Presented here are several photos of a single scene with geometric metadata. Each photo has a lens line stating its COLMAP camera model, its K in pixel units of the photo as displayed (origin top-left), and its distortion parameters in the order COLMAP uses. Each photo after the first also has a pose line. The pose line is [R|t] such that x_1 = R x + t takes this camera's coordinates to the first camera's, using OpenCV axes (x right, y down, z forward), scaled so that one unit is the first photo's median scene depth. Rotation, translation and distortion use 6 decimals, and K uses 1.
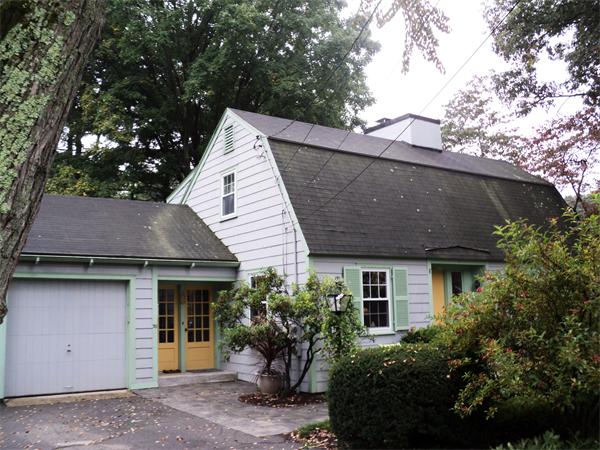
lens RADIAL K [[659.9, 0, 299.5], [0, 659.9, 220.8], [0, 0, 1]] dist [-0.200440, 0.000000]
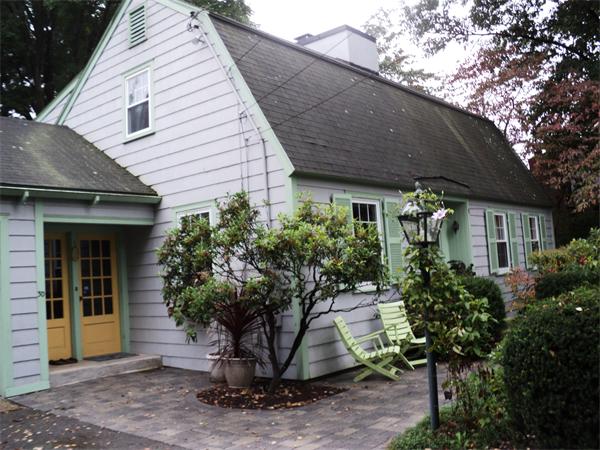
lens RADIAL K [[621.4, 0, 296.9], [0, 621.4, 224.4], [0, 0, 1]] dist [-0.144514, 0.000000]
pose [[0.958504, -0.017173, 0.284560, -0.142330], [0.005278, 0.999082, 0.042517, 0.066527], [-0.285029, -0.039251, 0.957715, 0.343751]]
